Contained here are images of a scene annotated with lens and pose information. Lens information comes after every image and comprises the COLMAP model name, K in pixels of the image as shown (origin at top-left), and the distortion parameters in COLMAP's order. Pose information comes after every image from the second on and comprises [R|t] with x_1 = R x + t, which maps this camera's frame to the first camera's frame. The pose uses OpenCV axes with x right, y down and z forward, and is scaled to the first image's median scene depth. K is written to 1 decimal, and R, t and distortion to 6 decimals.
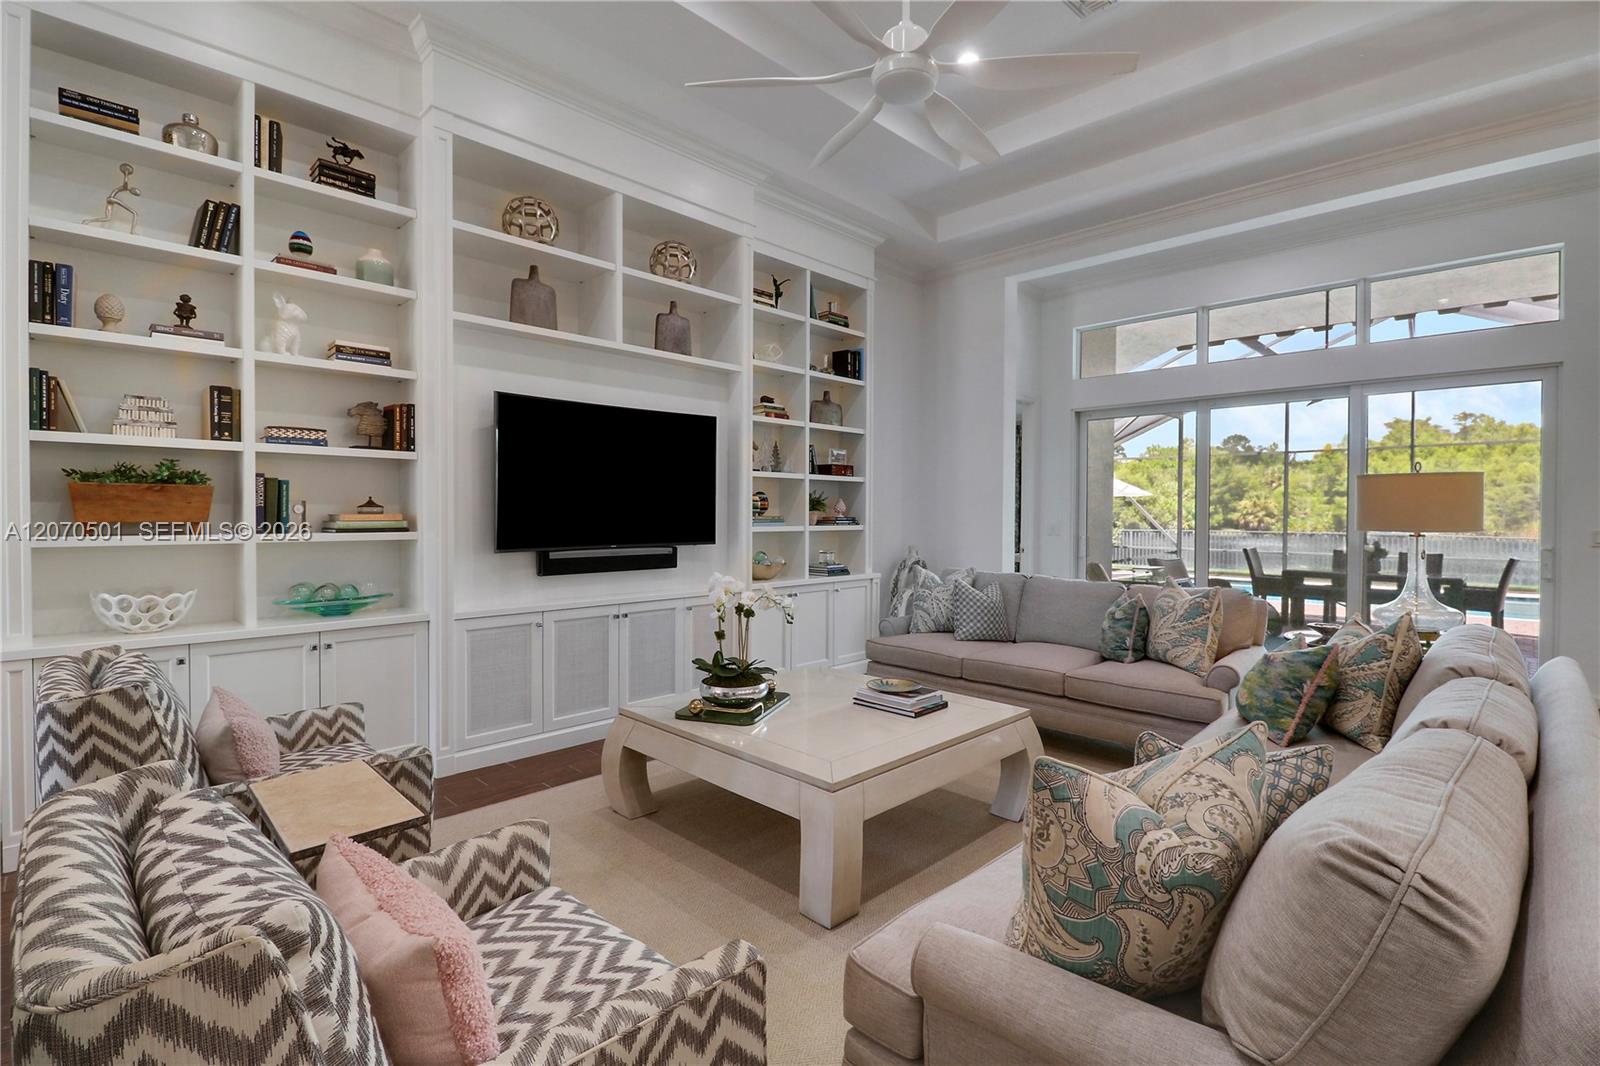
lens RADIAL K [[743.7, 0, 800.5], [0, 743.7, 532.5], [0, 0, 1]] dist [-0.004342, -0.010835]
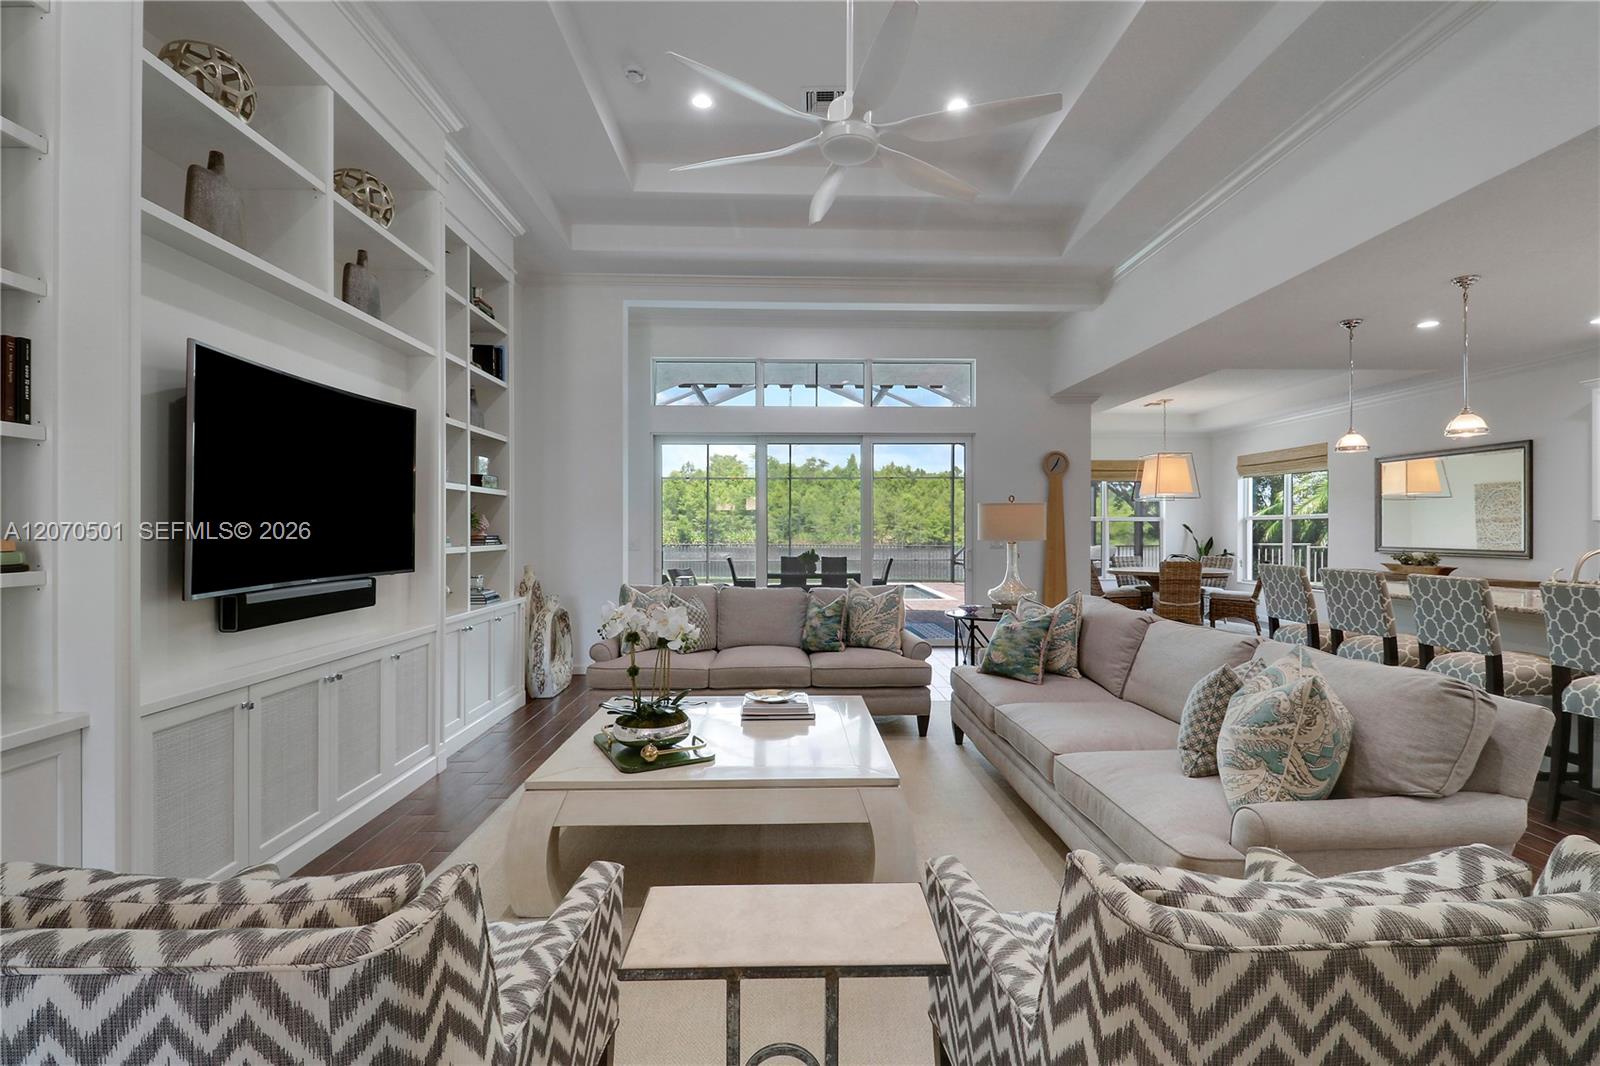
lens RADIAL K [[743.7, 0, 802.7], [0, 743.7, 530.5], [0, 0, 1]] dist [-0.004342, -0.010835]
pose [[0.692222, -0.007852, 0.721642, -0.468701], [0.025512, 0.999582, -0.013596, -0.007166], [-0.721233, 0.027822, 0.692133, 0.195731]]
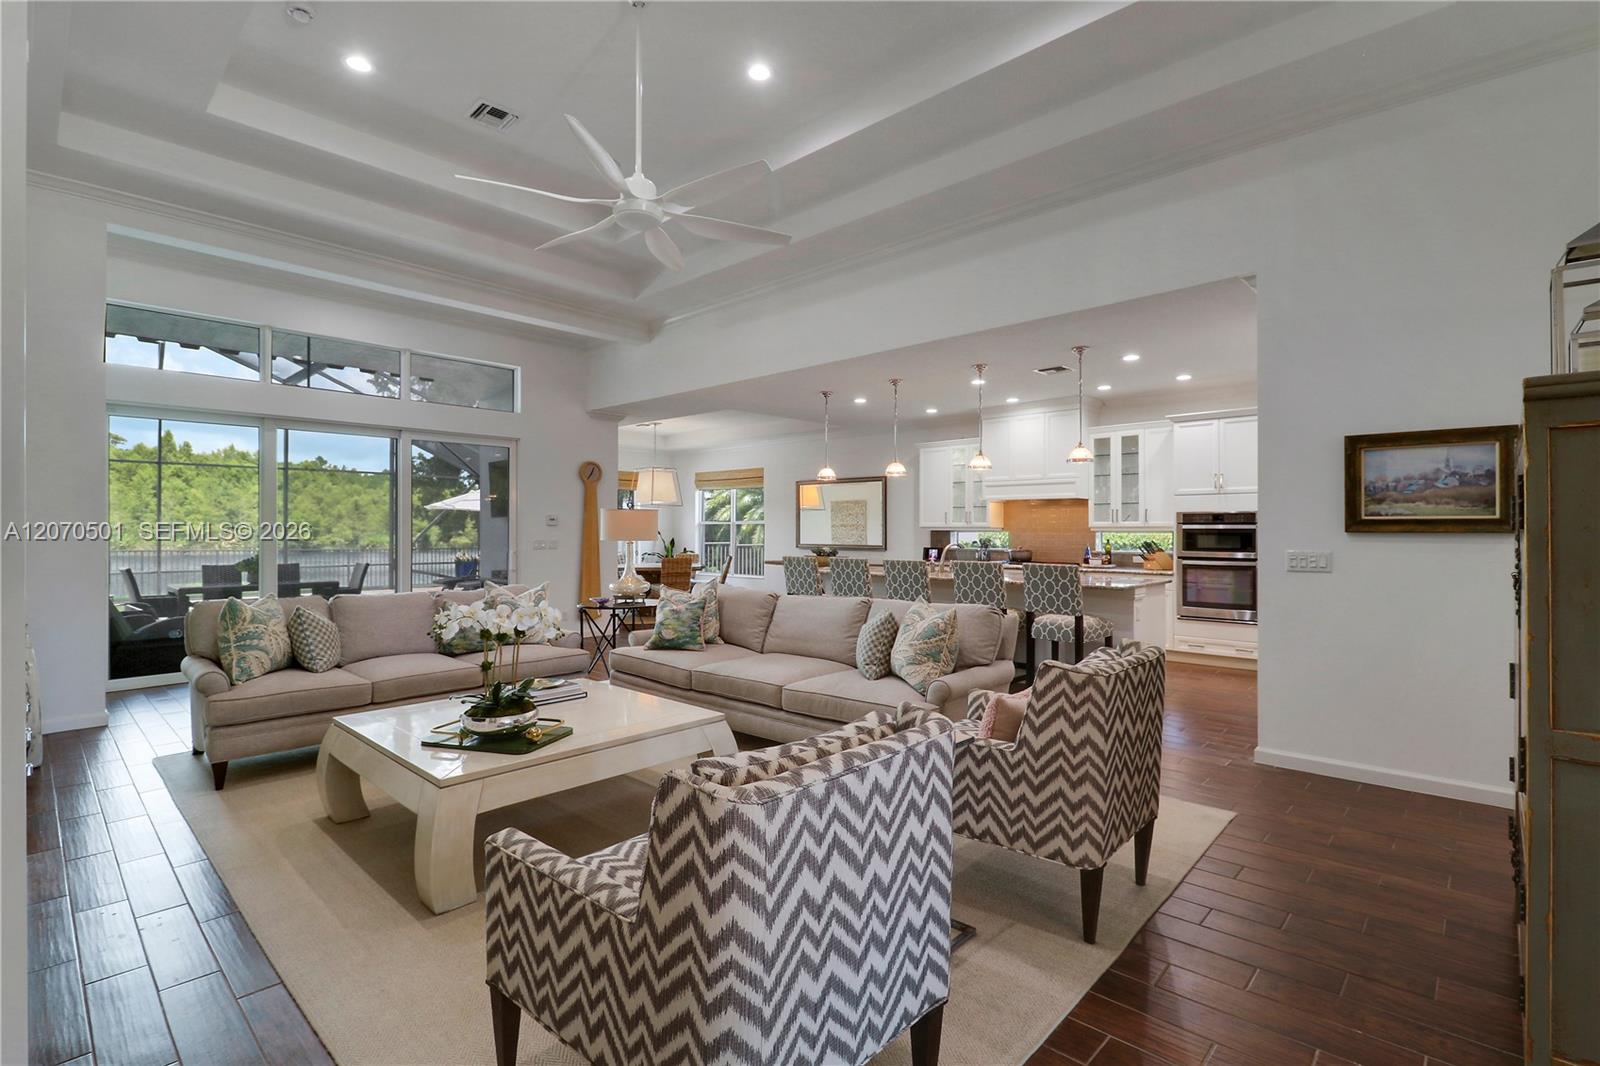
lens RADIAL K [[743.7, 0, 816.9], [0, 743.7, 528.5], [0, 0, 1]] dist [-0.004342, -0.010835]
pose [[-0.035311, -0.002395, 0.999373, -0.808152], [0.025806, 0.999662, 0.003308, -0.018084], [-0.999043, 0.025906, -0.035237, 0.486434]]
